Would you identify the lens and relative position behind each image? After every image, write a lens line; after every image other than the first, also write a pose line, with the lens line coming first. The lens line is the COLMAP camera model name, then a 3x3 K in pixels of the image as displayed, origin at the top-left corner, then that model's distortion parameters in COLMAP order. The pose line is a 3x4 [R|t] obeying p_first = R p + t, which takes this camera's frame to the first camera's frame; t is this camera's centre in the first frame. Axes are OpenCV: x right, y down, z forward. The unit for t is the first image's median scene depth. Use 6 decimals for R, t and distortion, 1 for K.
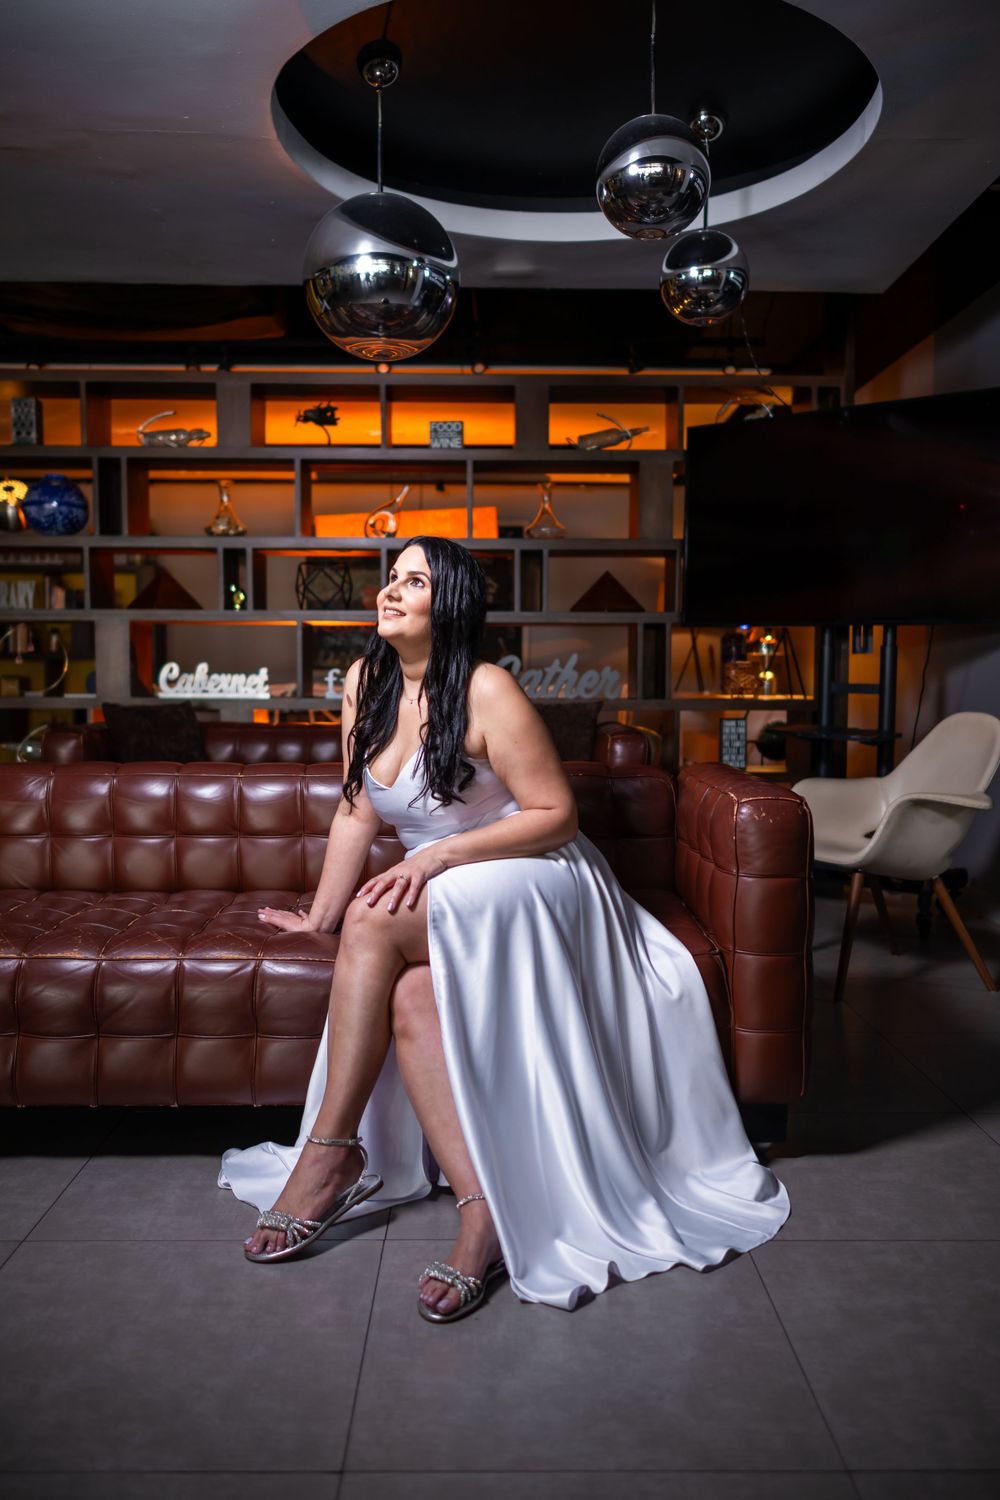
lens RADIAL K [[1202.4, 0, 497.3], [0, 1202.4, 757.6], [0, 0, 1]] dist [0.001336, 0.000391]
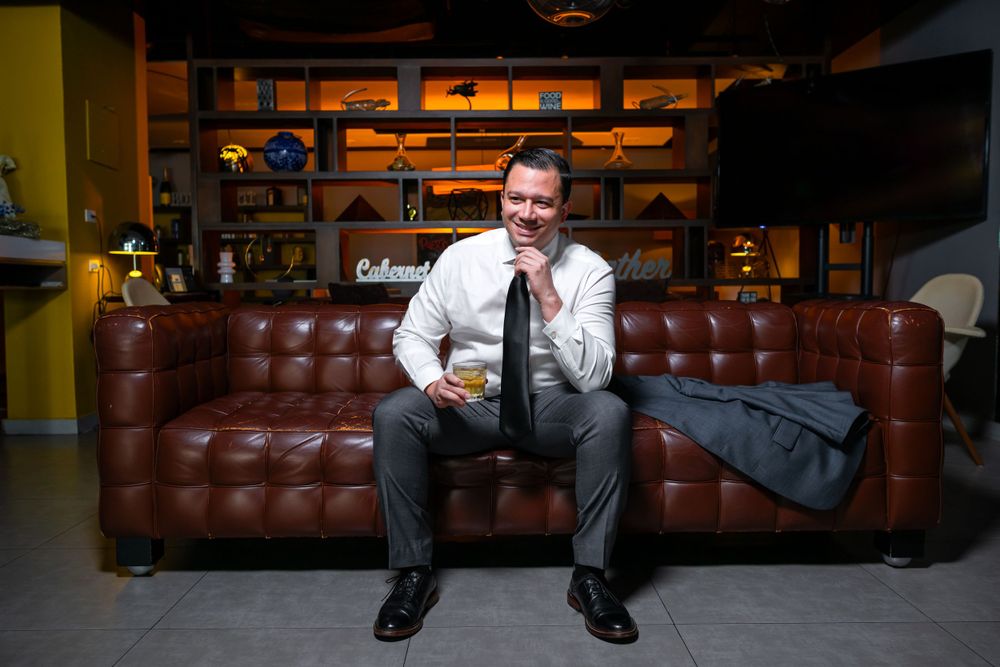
lens RADIAL K [[800.0, 0, 500.5], [0, 800.0, 331.1], [0, 0, 1]] dist [-0.001457, 0.001753]
pose [[0.999908, -0.012721, -0.004678, -0.102888], [0.012643, 0.999786, -0.016377, 0.027884], [0.004886, 0.016316, 0.999855, 0.027113]]
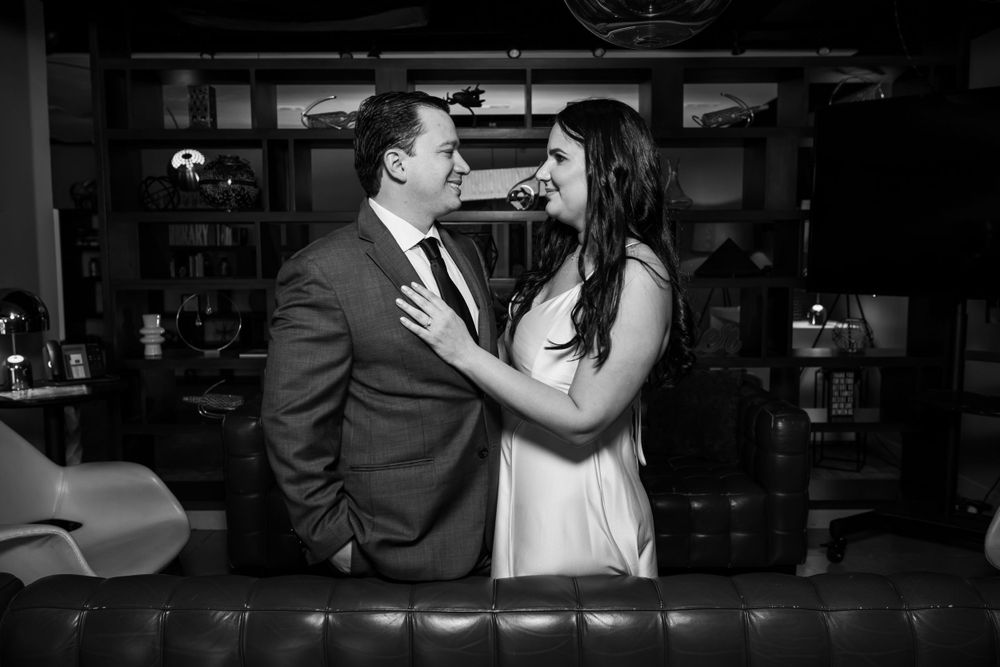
lens RADIAL K [[800.0, 0, 500.5], [0, 800.0, 331.1], [0, 0, 1]] dist [-0.001457, 0.001753]
pose [[0.999844, -0.005459, -0.016801, -0.106395], [0.005888, 0.999655, 0.025600, -0.090756], [0.016656, -0.025695, 0.999531, 0.267240]]
